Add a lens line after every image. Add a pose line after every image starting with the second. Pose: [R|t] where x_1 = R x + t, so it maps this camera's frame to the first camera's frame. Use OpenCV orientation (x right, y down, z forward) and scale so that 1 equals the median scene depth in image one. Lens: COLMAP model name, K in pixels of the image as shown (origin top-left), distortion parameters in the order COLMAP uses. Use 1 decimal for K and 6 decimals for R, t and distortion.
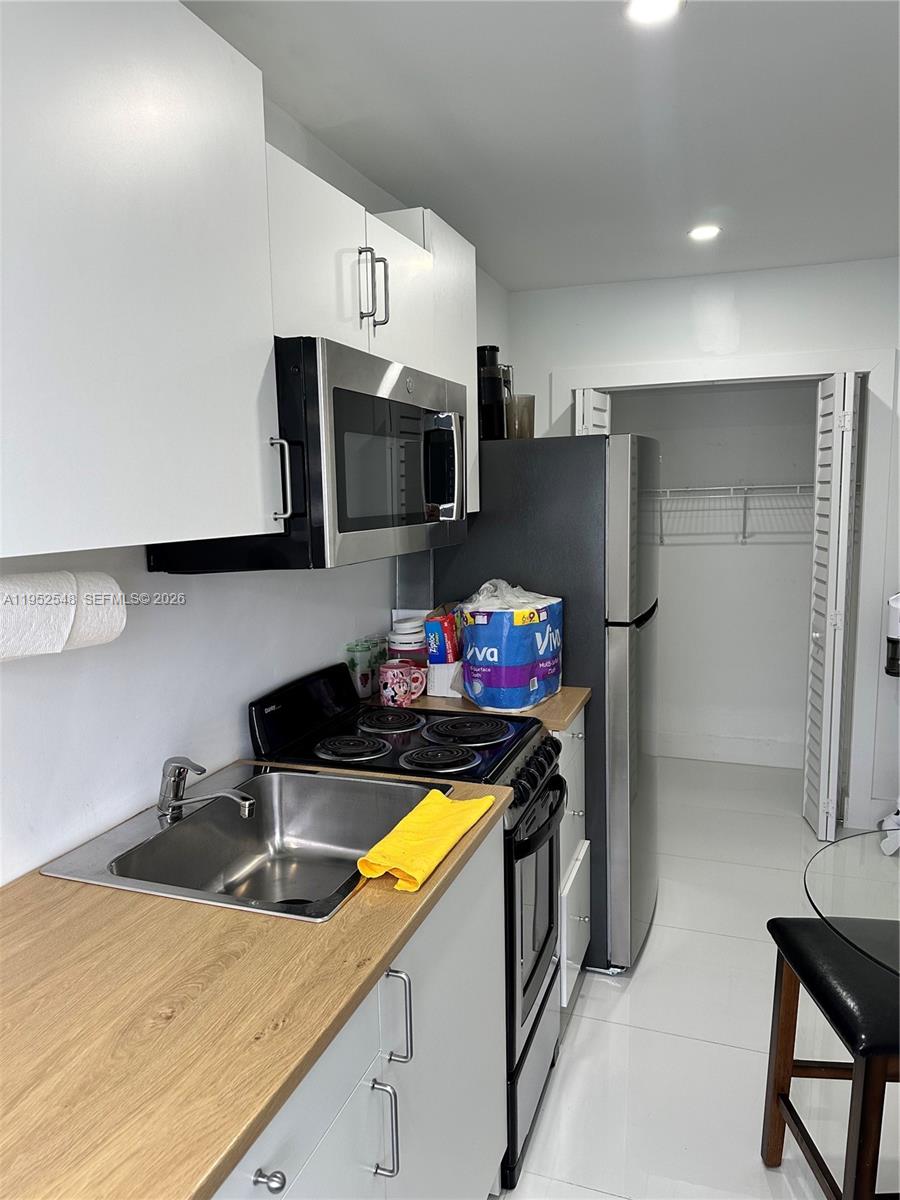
lens RADIAL K [[832.0, 0, 444.6], [0, 832.0, 608.3], [0, 0, 1]] dist [0.056718, -0.080999]
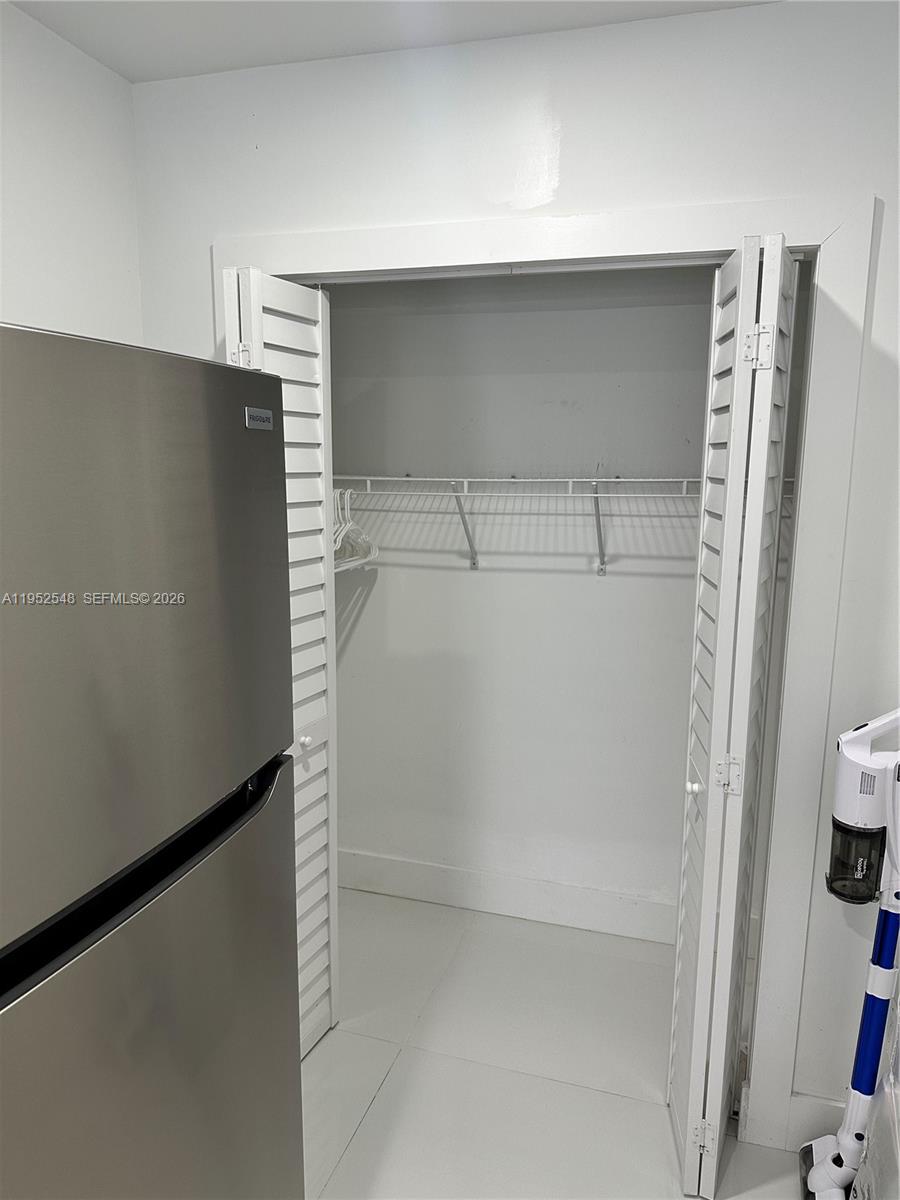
lens RADIAL K [[832.0, 0, 449.7], [0, 832.0, 605.8], [0, 0, 1]] dist [0.056718, -0.080999]
pose [[0.998272, 0.019500, 0.055429, 0.306816], [-0.021574, 0.999080, 0.037069, -0.103810], [-0.054655, -0.038201, 0.997774, 0.590060]]
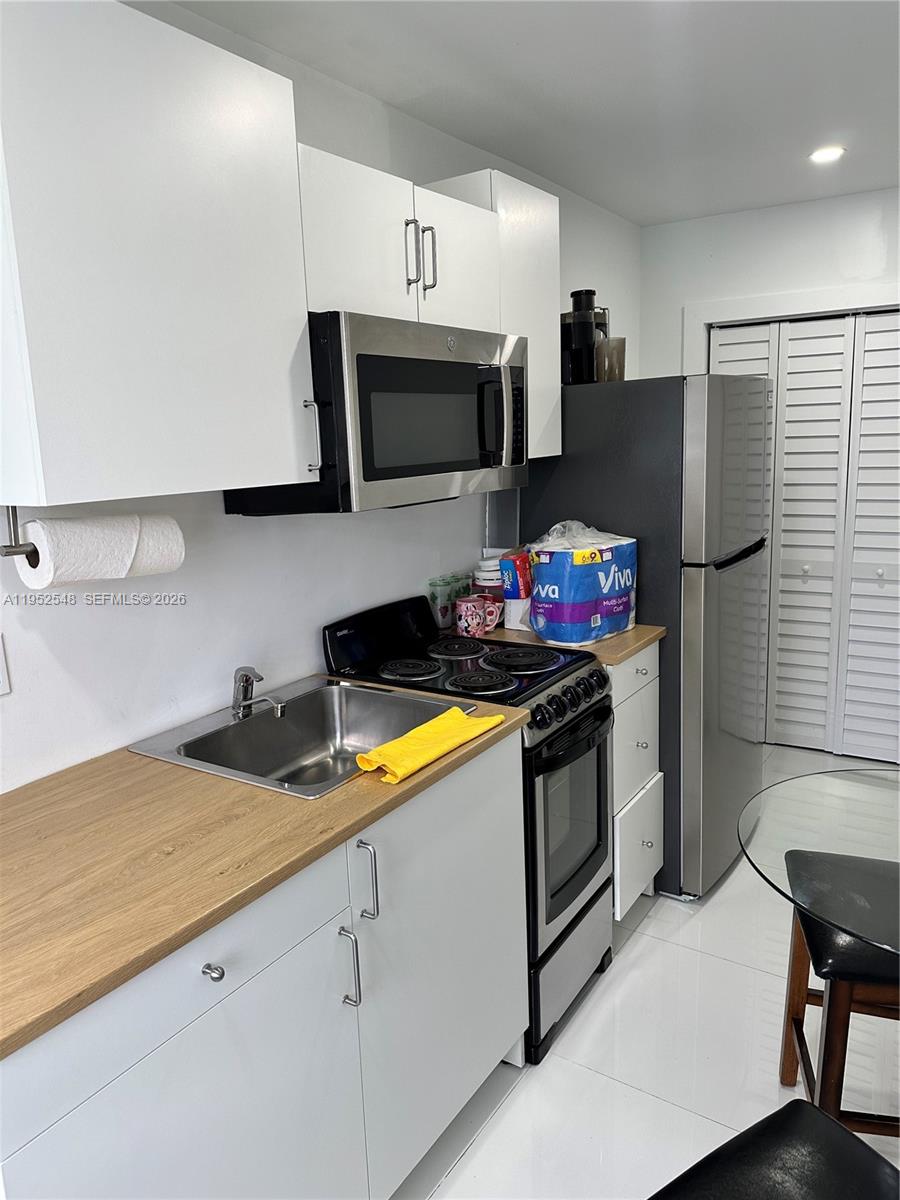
lens RADIAL K [[832.0, 0, 446.1], [0, 832.0, 596.7], [0, 0, 1]] dist [0.056718, -0.080999]
pose [[0.970986, 0.027595, -0.237538, 0.174579], [-0.012984, 0.997938, 0.062856, -0.003128], [0.238783, -0.057948, 0.969342, -0.069320]]
